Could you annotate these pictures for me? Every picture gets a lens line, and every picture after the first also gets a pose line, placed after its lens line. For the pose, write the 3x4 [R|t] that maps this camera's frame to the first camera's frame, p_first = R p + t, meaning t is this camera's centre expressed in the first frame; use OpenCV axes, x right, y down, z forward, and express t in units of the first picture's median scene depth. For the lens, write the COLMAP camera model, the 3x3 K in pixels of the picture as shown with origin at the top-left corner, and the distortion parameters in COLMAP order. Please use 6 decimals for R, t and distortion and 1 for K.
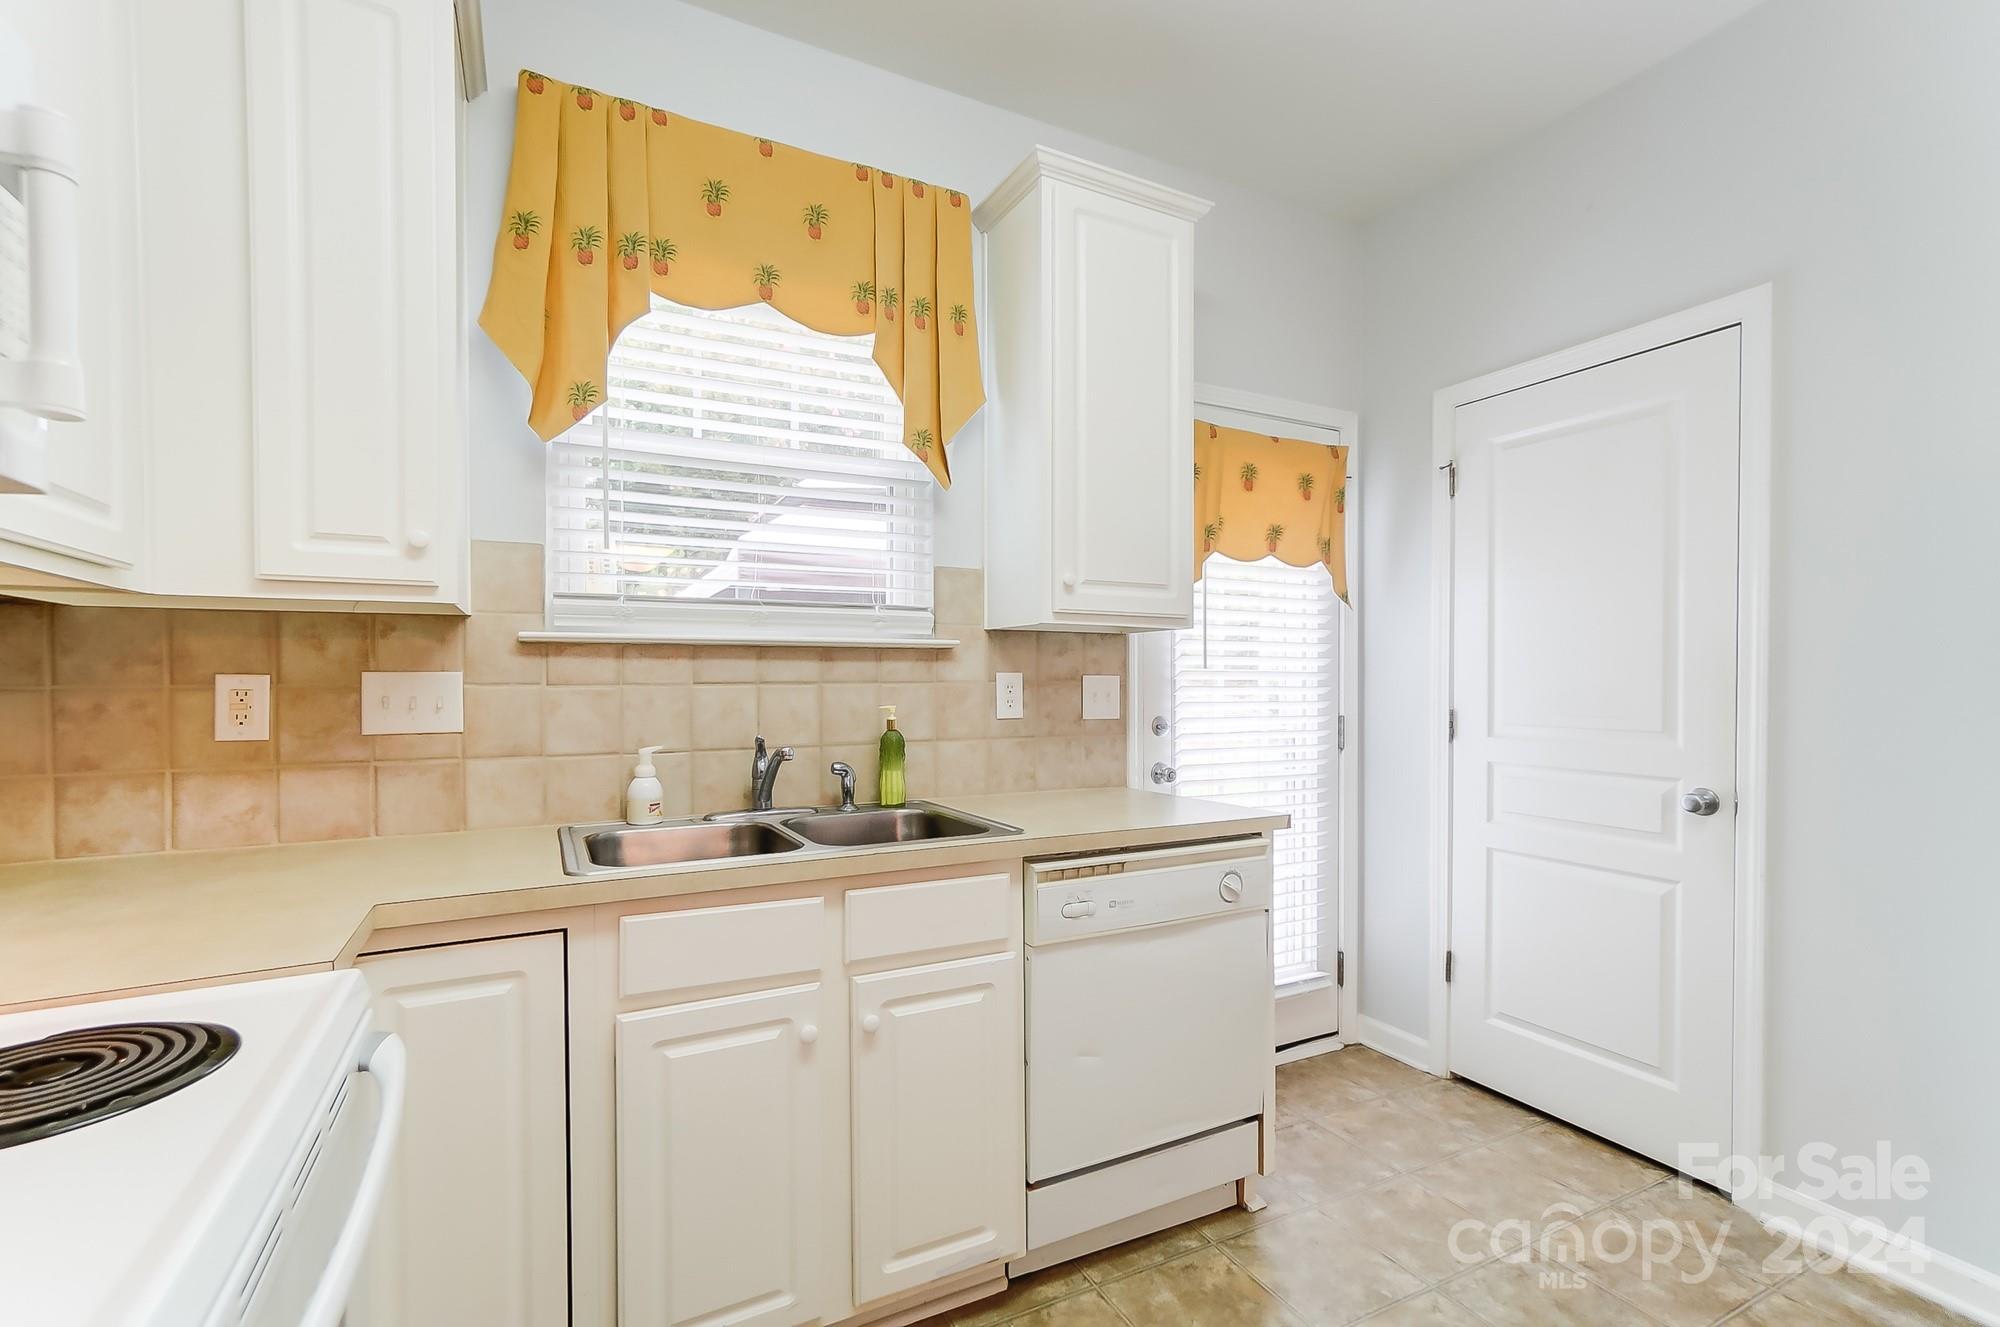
lens RADIAL K [[910.9, 0, 1000.9], [0, 910.9, 672.4], [0, 0, 1]] dist [-0.011460, 0.002215]
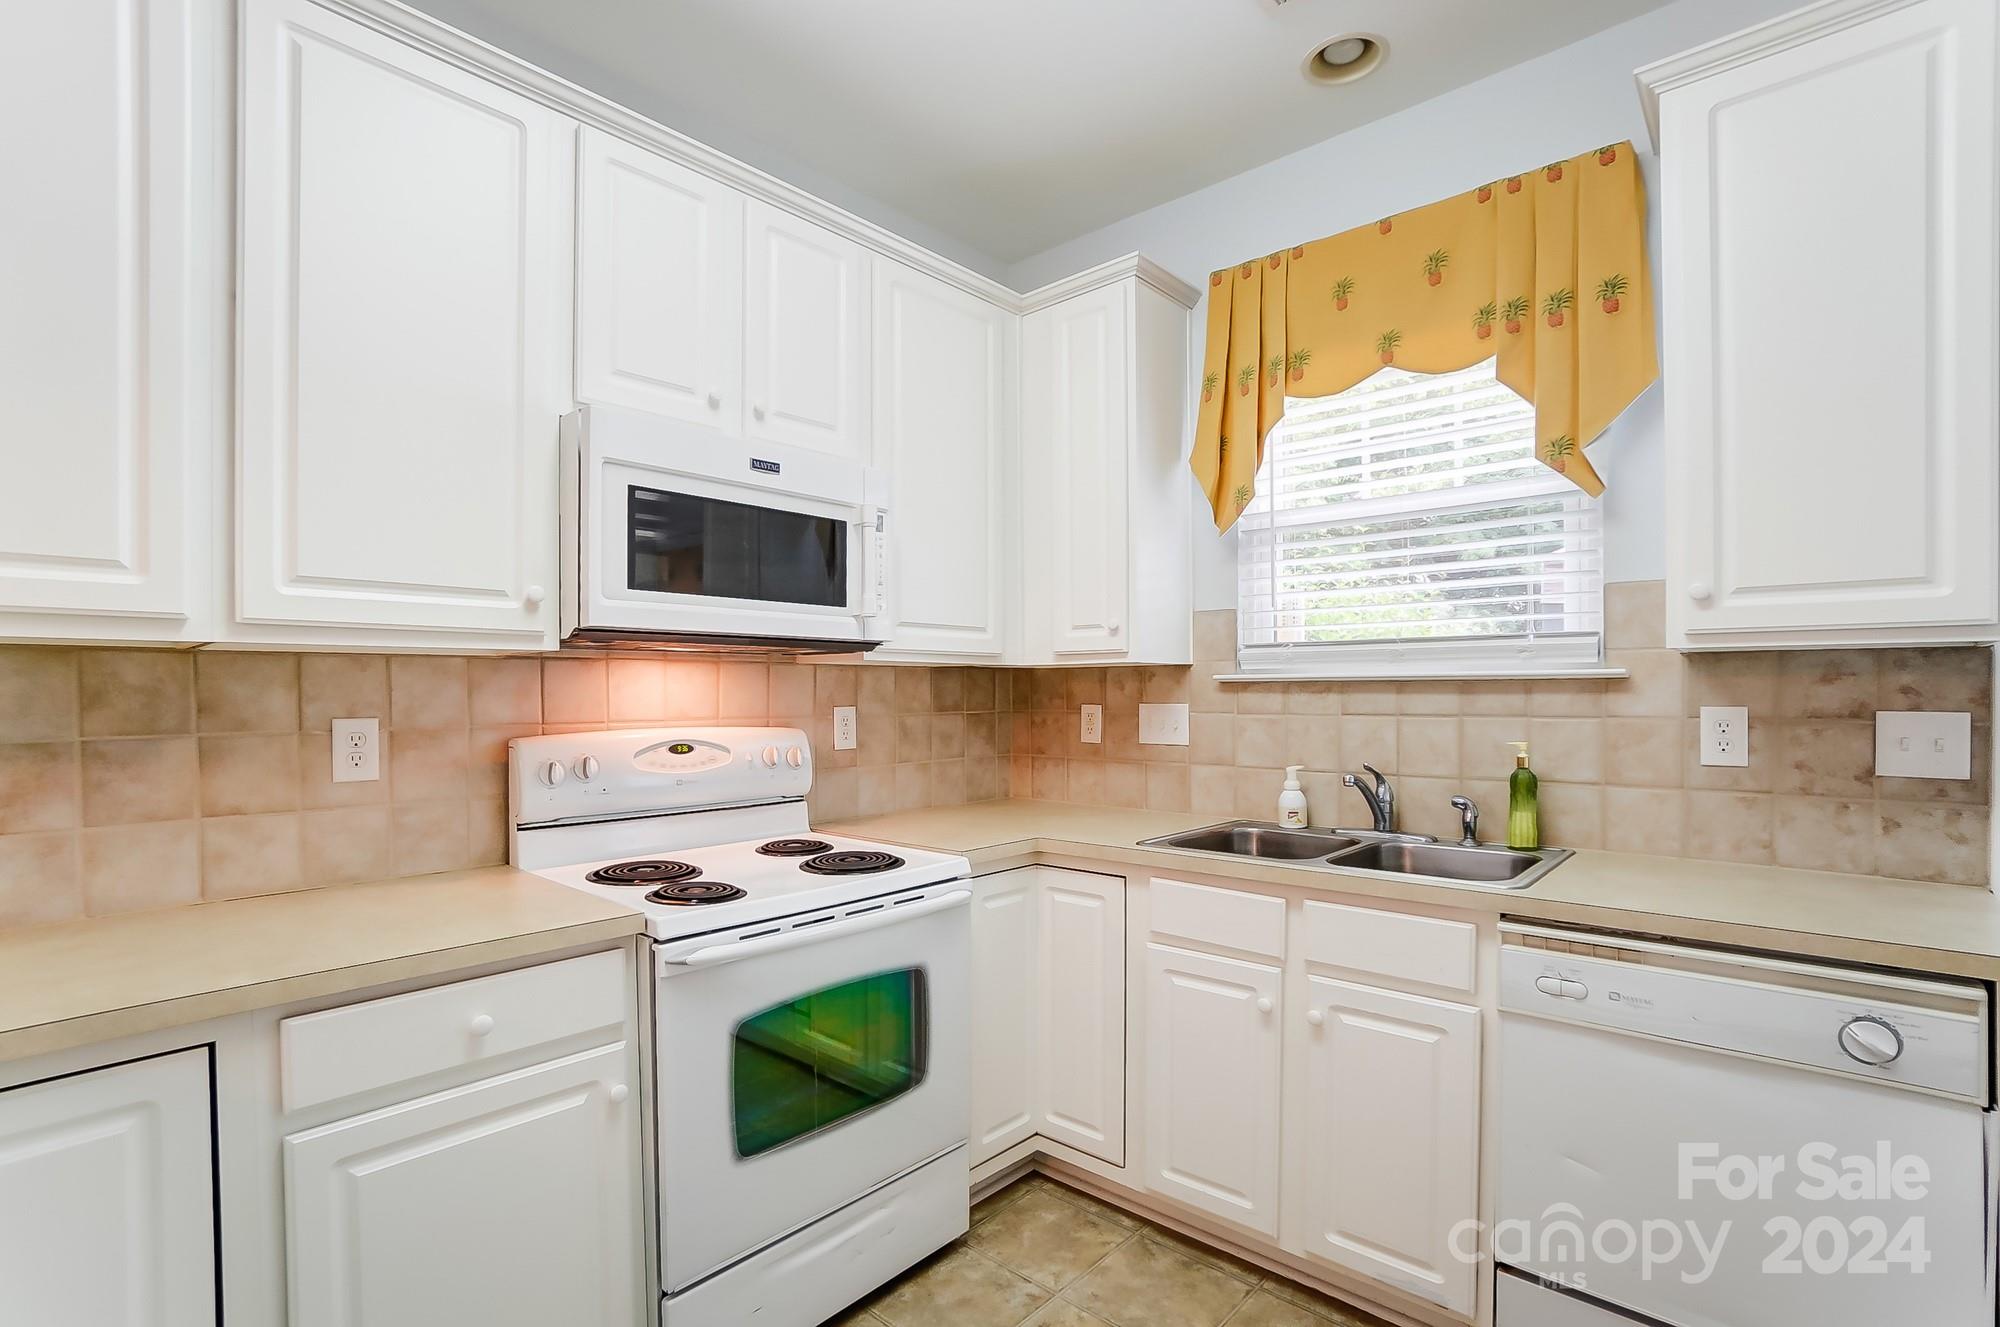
lens RADIAL K [[934.0, 0, 990.6], [0, 934.0, 696.6], [0, 0, 1]] dist [-0.051159, 0.007268]
pose [[0.334790, 0.004828, -0.942280, 0.654872], [0.009273, 0.999922, 0.008418, -0.025601], [0.942247, -0.011556, 0.334719, 0.184797]]
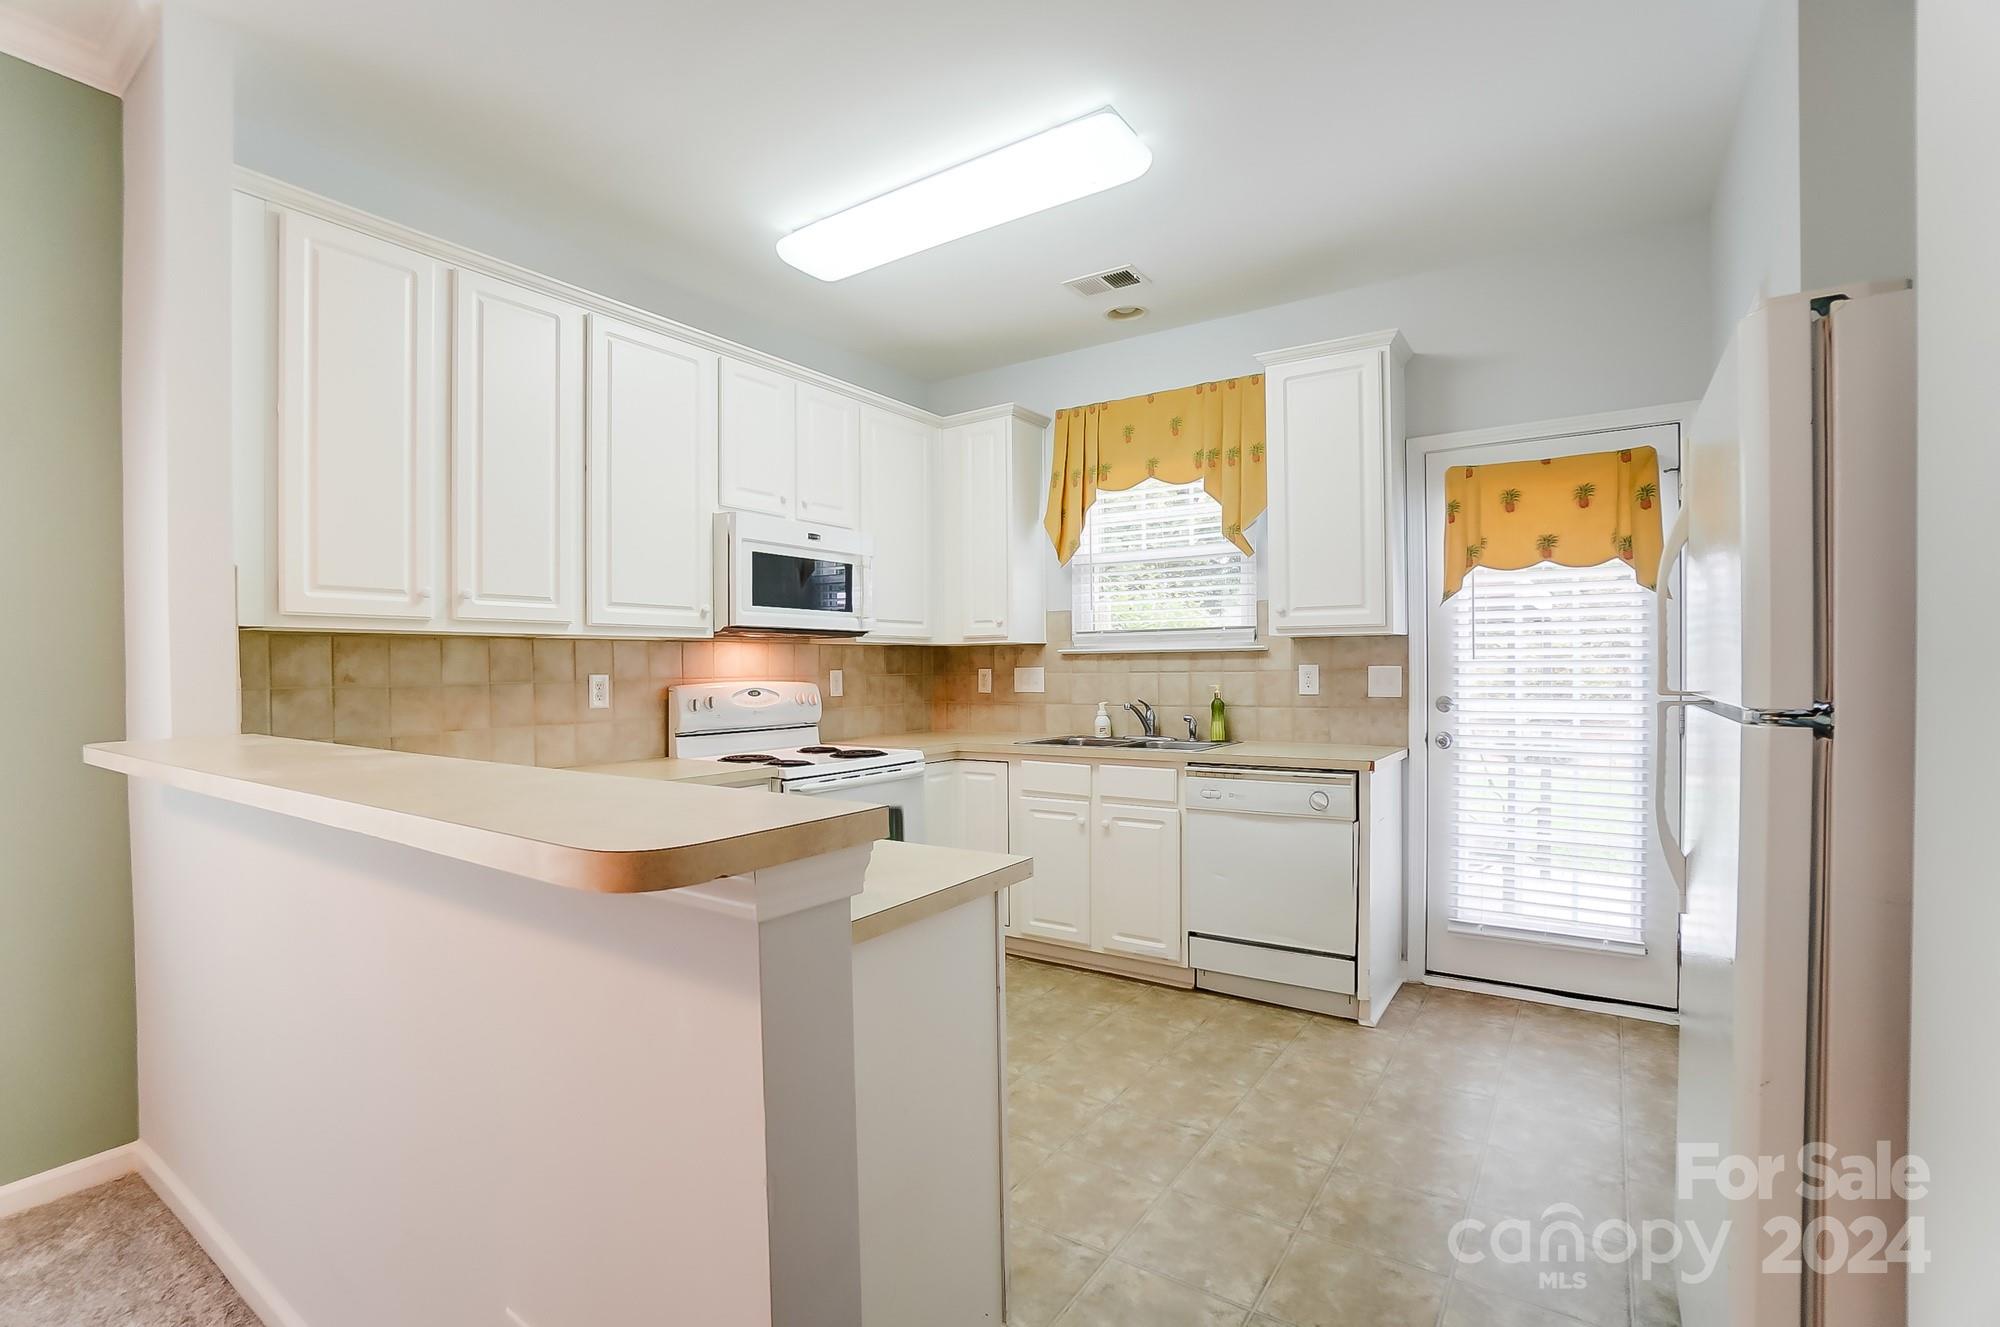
lens RADIAL K [[910.9, 0, 1021.8], [0, 910.9, 670.9], [0, 0, 1]] dist [-0.011460, 0.002215]
pose [[0.486729, -0.000021, -0.873553, 1.385764], [0.014475, 0.999863, 0.008041, -0.010708], [0.873433, -0.016559, 0.486662, -0.216954]]
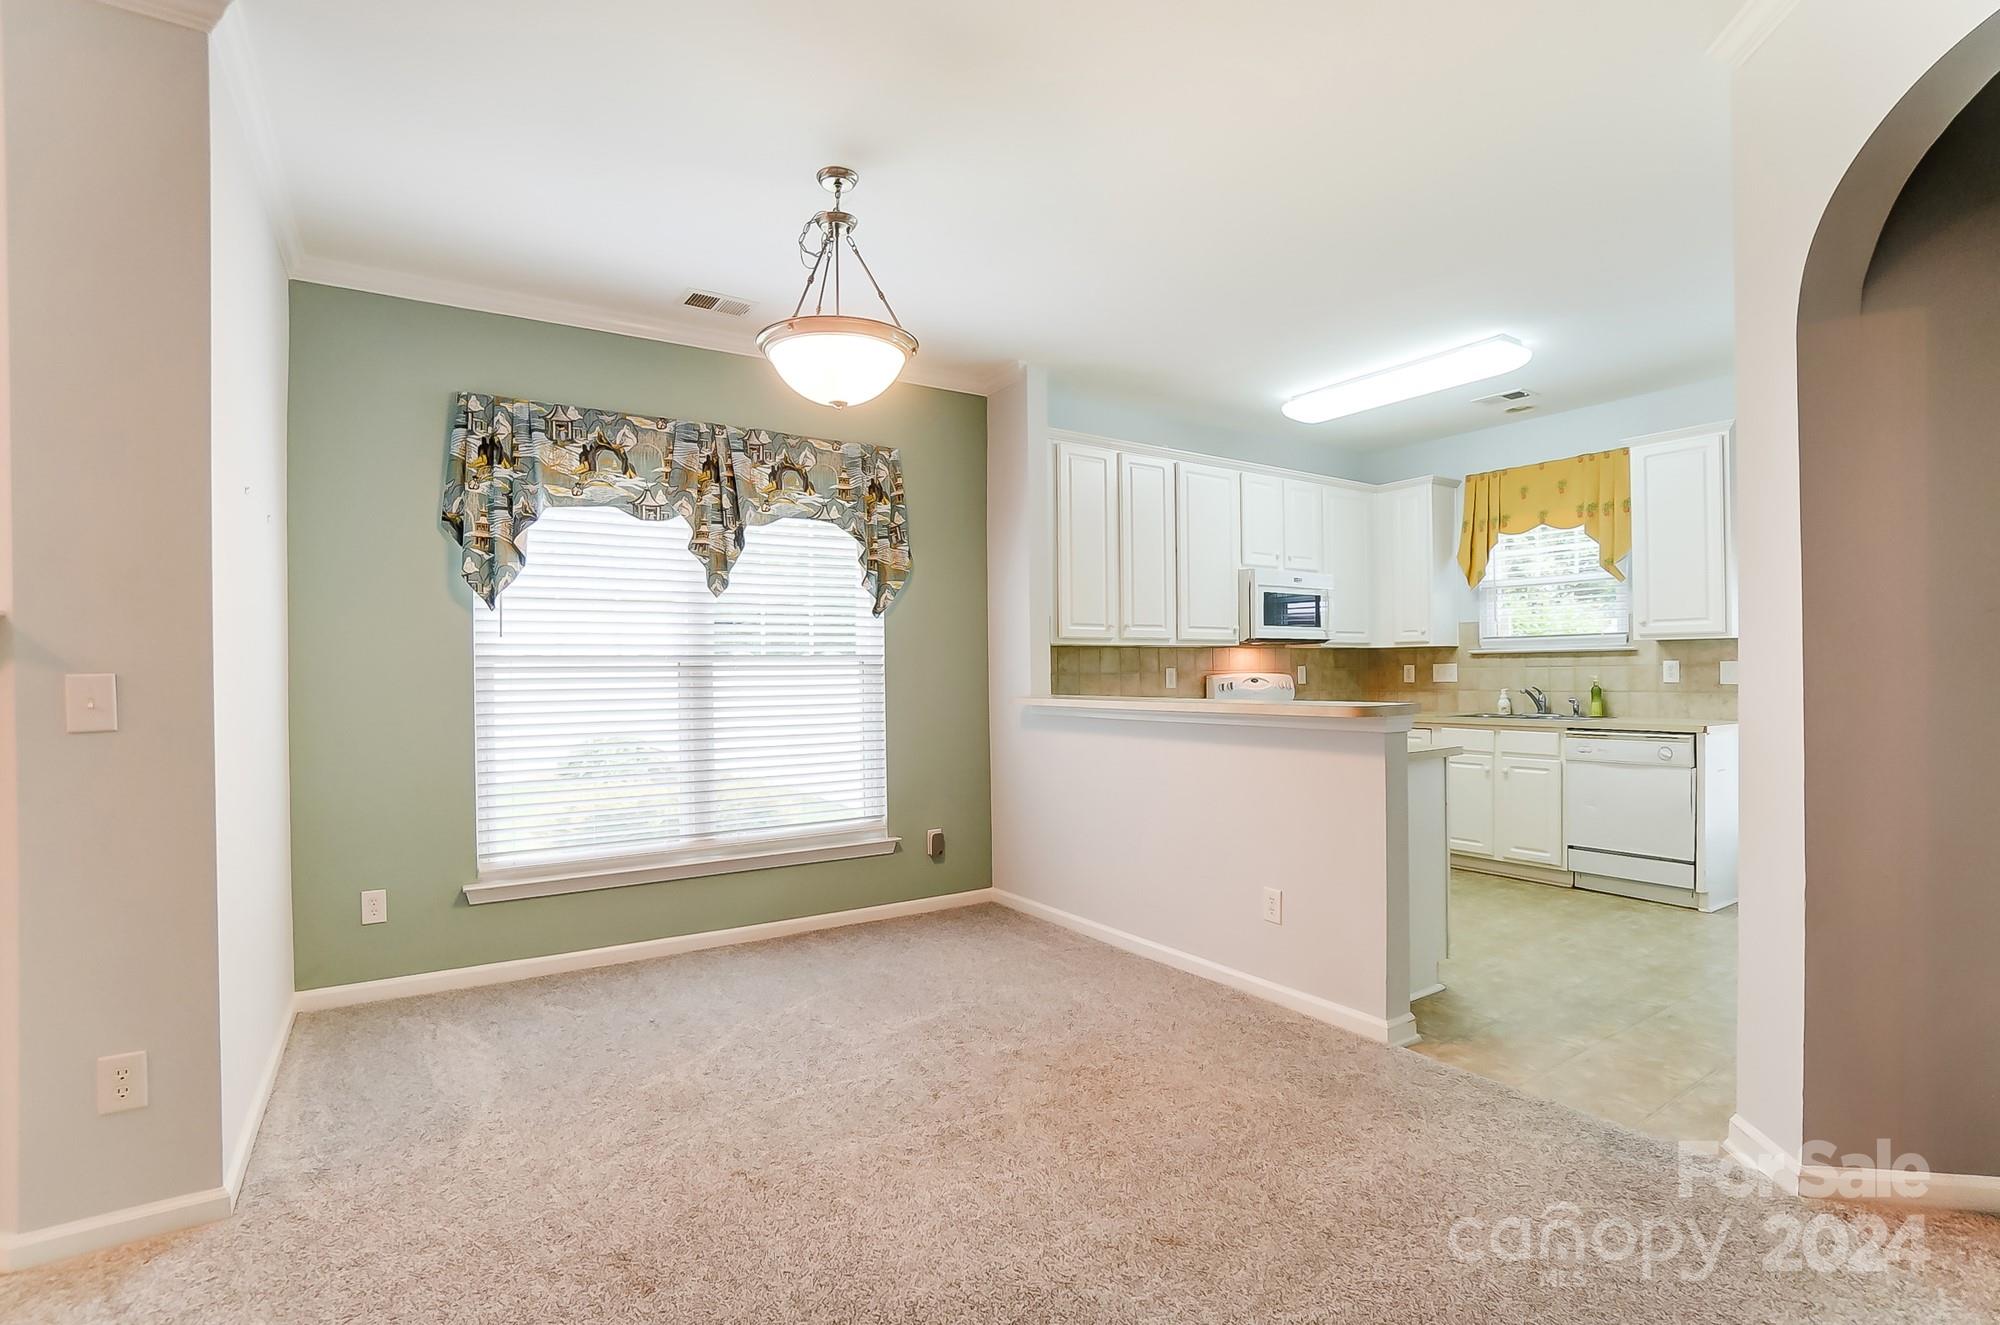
lens RADIAL K [[934.0, 0, 1007.7], [0, 934.0, 674.2], [0, 0, 1]] dist [-0.051159, 0.007268]
pose [[0.096925, 0.001208, -0.995291, 2.388877], [0.016555, 0.999859, 0.002825, 0.000990], [0.995154, -0.016751, 0.096892, -0.876702]]
